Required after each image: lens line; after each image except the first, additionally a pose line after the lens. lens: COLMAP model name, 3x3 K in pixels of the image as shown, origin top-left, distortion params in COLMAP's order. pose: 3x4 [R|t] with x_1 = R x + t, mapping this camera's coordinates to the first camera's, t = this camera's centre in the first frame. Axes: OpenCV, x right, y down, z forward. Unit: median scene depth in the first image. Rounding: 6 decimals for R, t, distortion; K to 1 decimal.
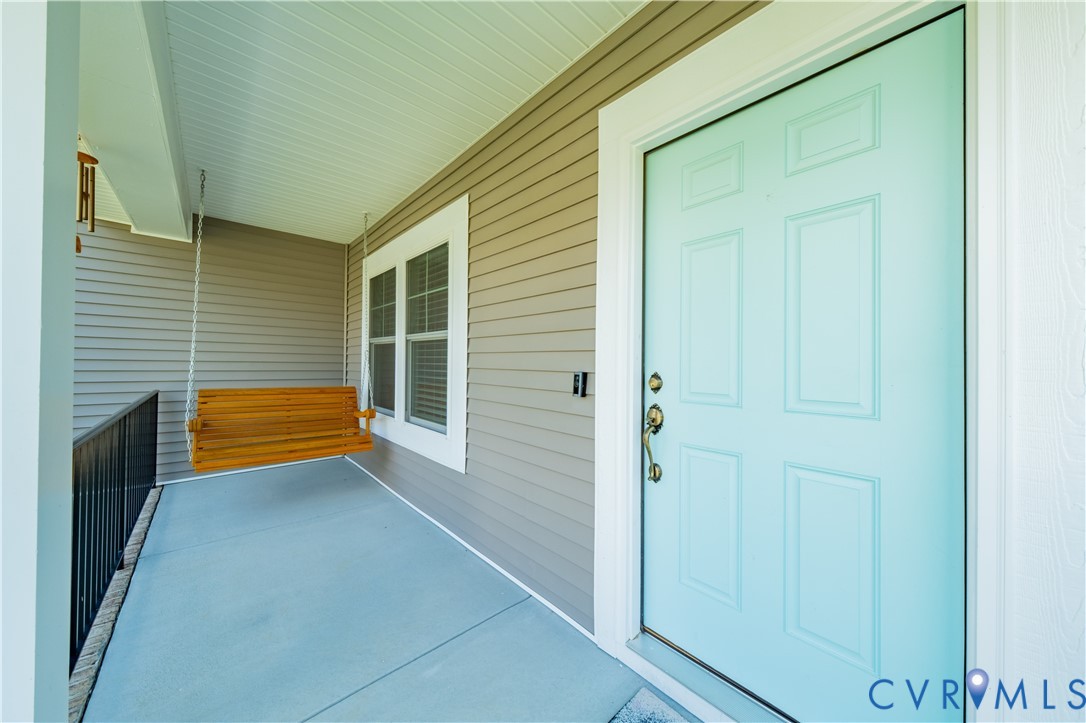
lens RADIAL K [[368.2, 0, 543.2], [0, 368.2, 361.7], [0, 0, 1]] dist [0.001493, 0.000025]
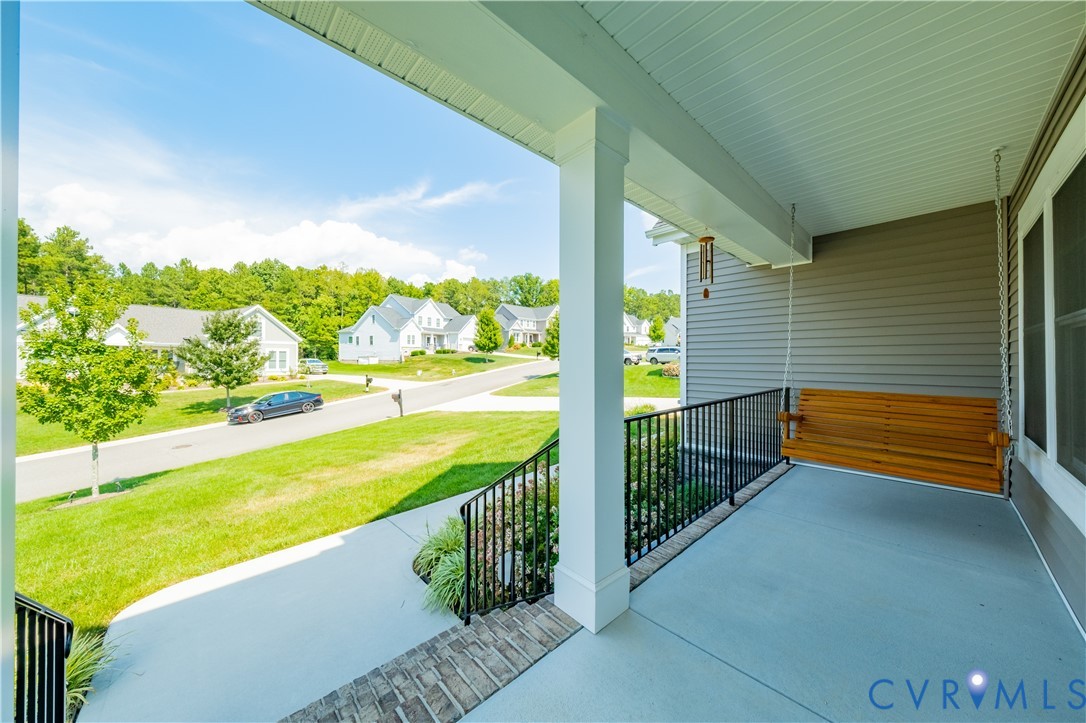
lens RADIAL K [[368.2, 0, 544.8], [0, 368.2, 359.9], [0, 0, 1]] dist [0.001493, 0.000025]
pose [[0.023468, -0.017614, -0.999569, 0.211060], [-0.000243, 0.999845, -0.017625, 0.006139], [0.999725, 0.000657, 0.023460, 0.147039]]
